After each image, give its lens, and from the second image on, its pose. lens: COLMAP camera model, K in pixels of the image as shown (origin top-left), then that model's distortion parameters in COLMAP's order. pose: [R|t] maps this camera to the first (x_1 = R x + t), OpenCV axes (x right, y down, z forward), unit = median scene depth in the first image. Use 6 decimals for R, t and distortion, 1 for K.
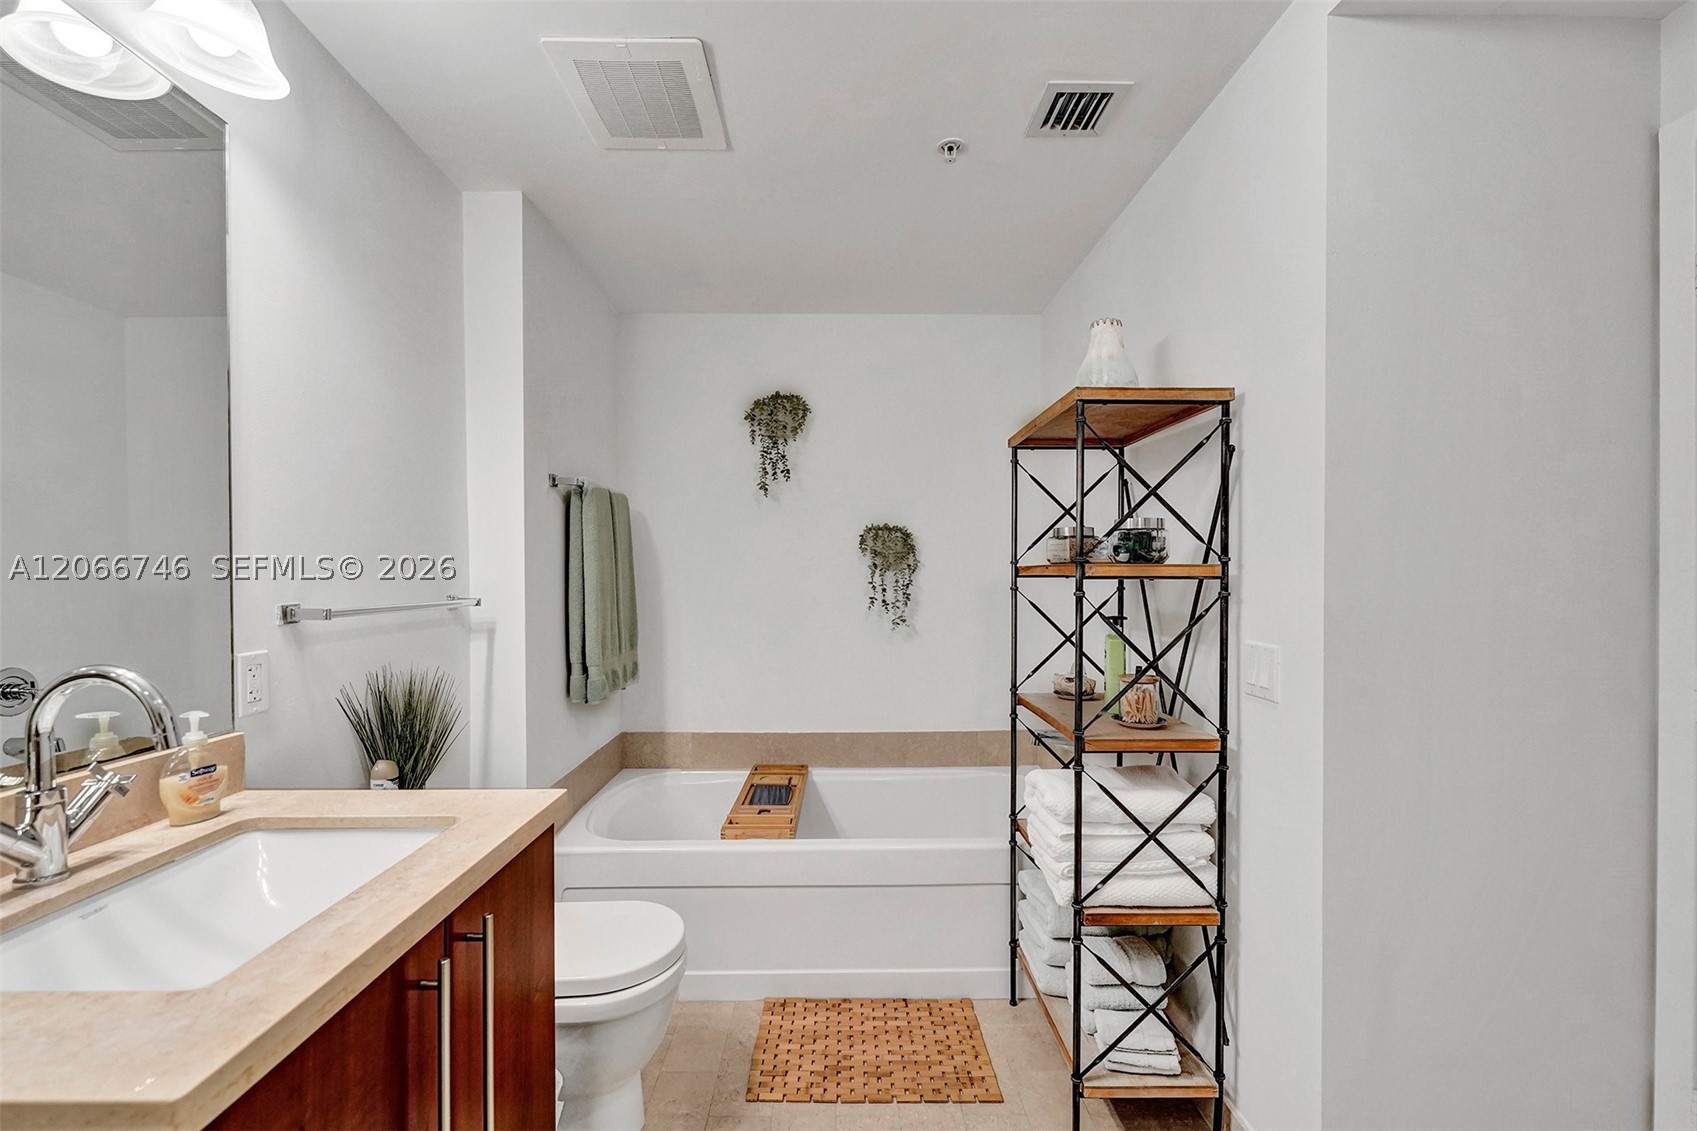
lens RADIAL K [[707.8, 0, 846.8], [0, 707.8, 582.2], [0, 0, 1]] dist [-0.002814, -0.000238]
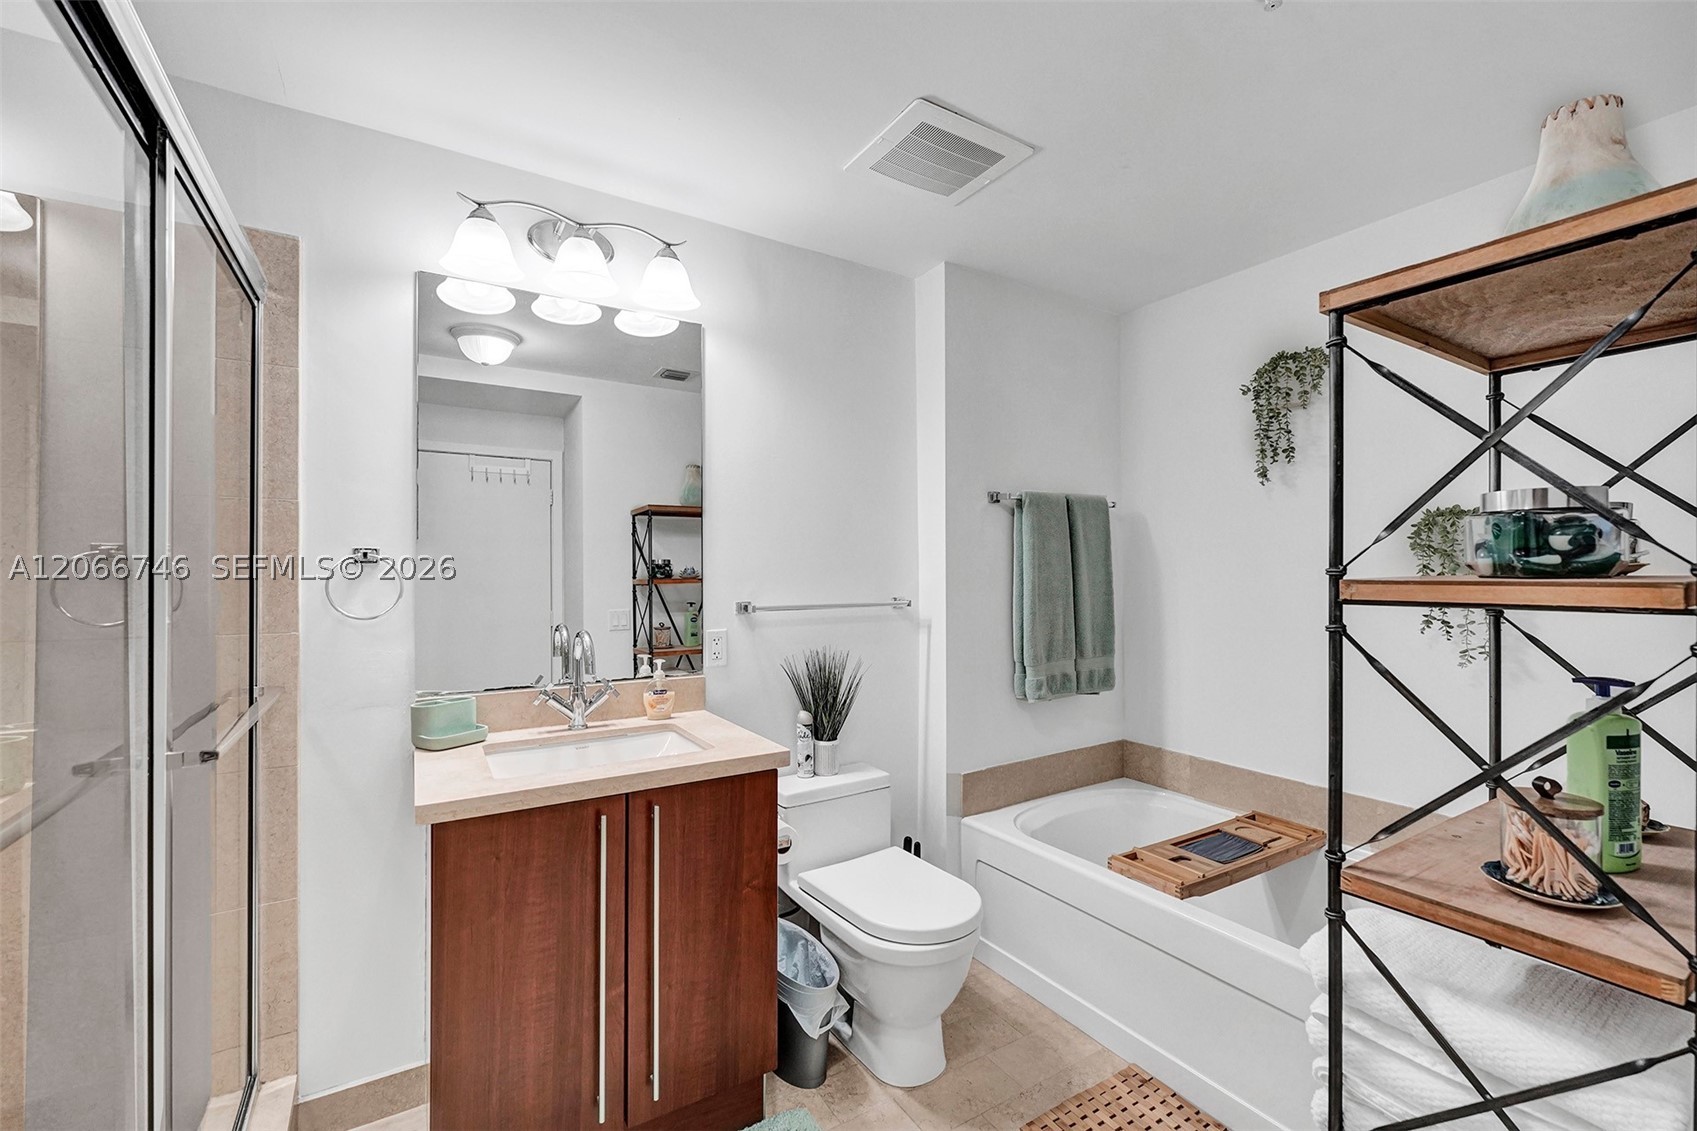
lens RADIAL K [[703.4, 0, 840.8], [0, 703.4, 570.8], [0, 0, 1]] dist [0.002986, -0.002168]
pose [[0.521672, -0.002874, -0.853142, 0.429215], [-0.005264, 0.999964, -0.006587, -0.018377], [0.853130, 0.007927, 0.521638, 0.217063]]
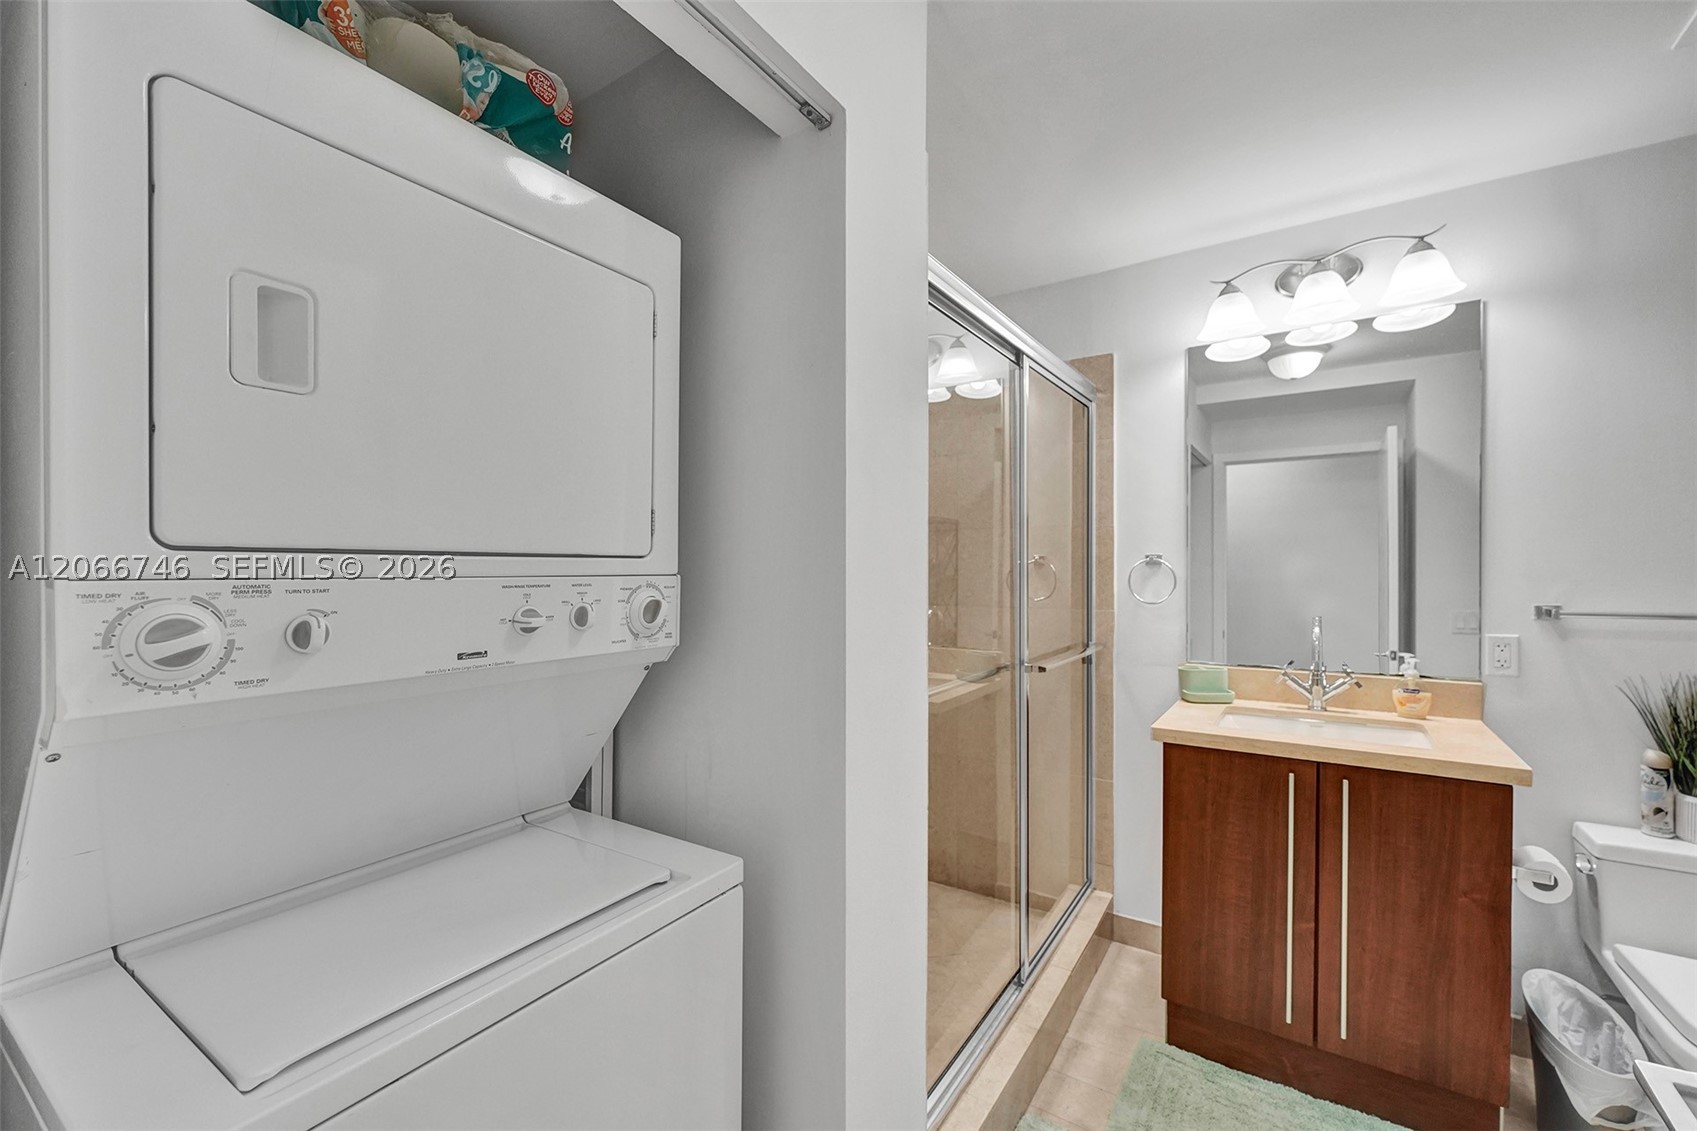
lens RADIAL K [[713.7, 0, 872.9], [0, 713.7, 572.1], [0, 0, 1]] dist [0.008534, 0.000052]
pose [[-0.526640, 0.005654, -0.850069, 0.675068], [-0.002928, 0.999960, 0.008465, -0.025739], [0.850083, 0.006947, -0.526603, 0.384729]]
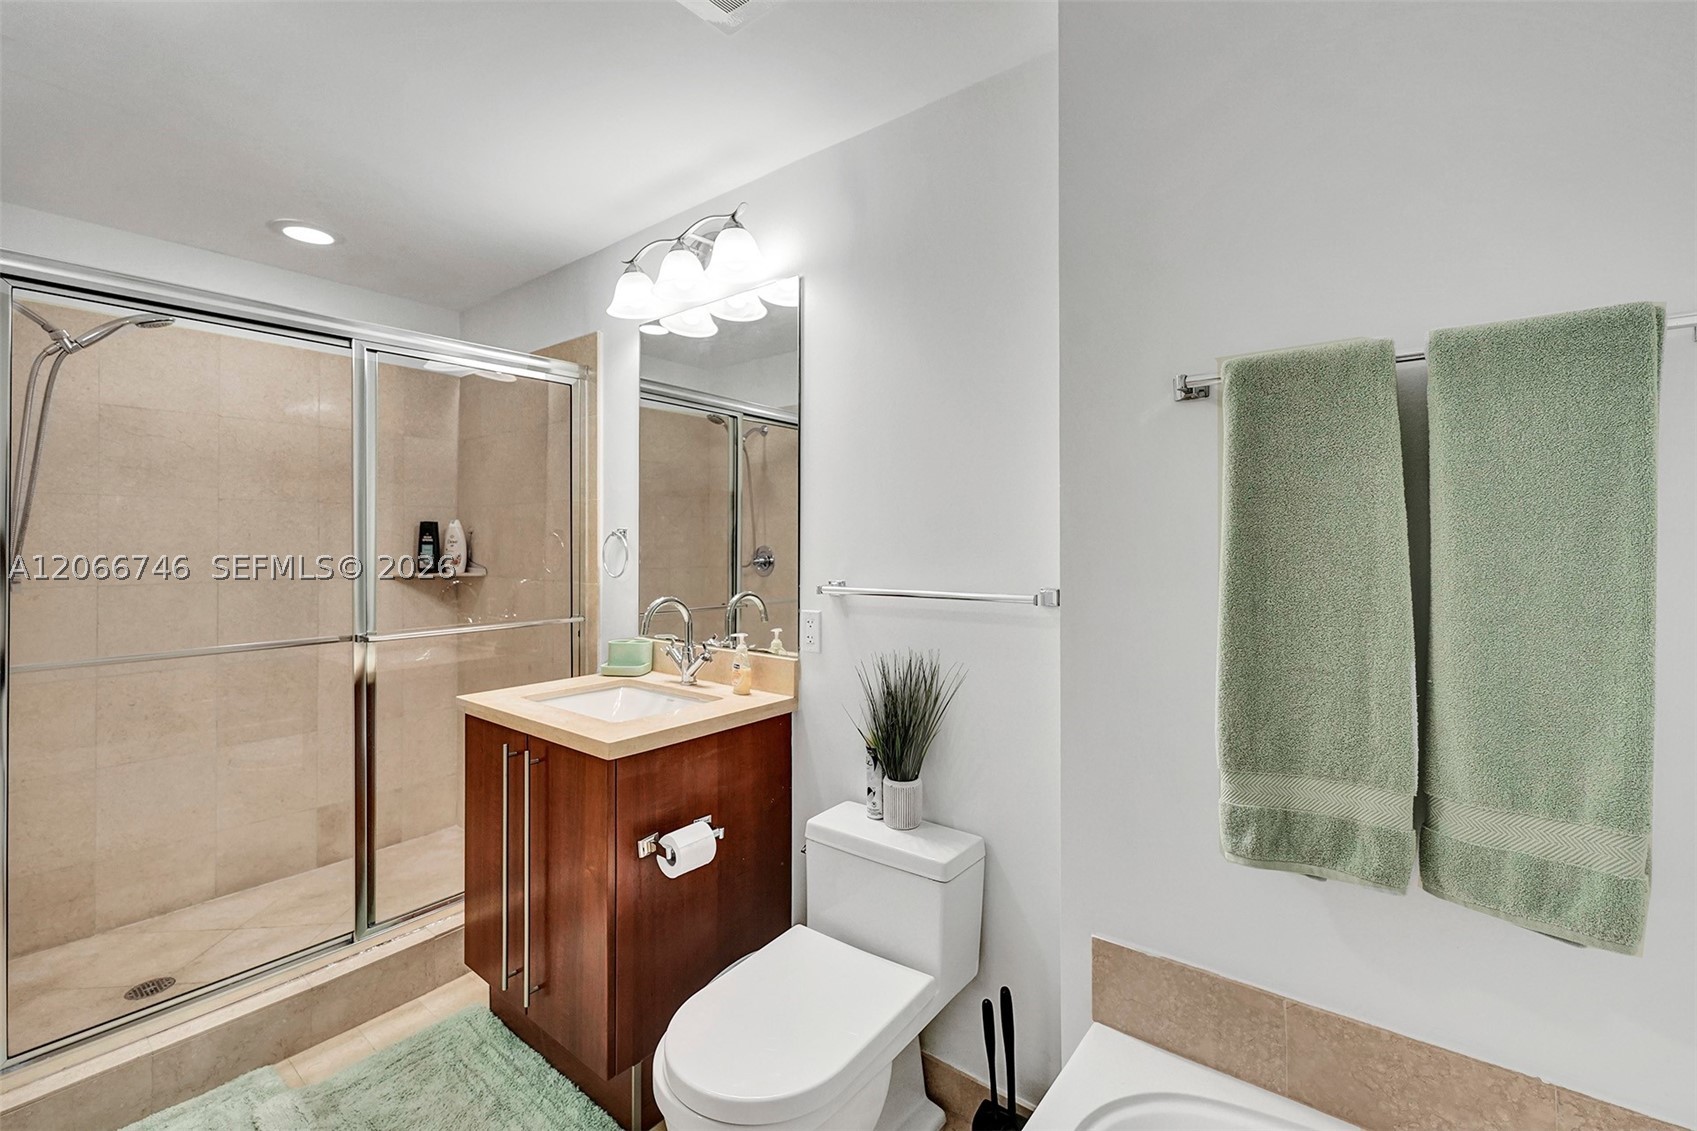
lens RADIAL K [[689.5, 0, 835.2], [0, 689.5, 533.4], [0, 0, 1]] dist [0.017117, -0.000010]
pose [[-0.586659, -0.007402, -0.809800, 0.187115], [-0.009692, 0.999951, -0.002119, -0.036566], [0.809776, 0.006606, -0.586702, 1.099937]]
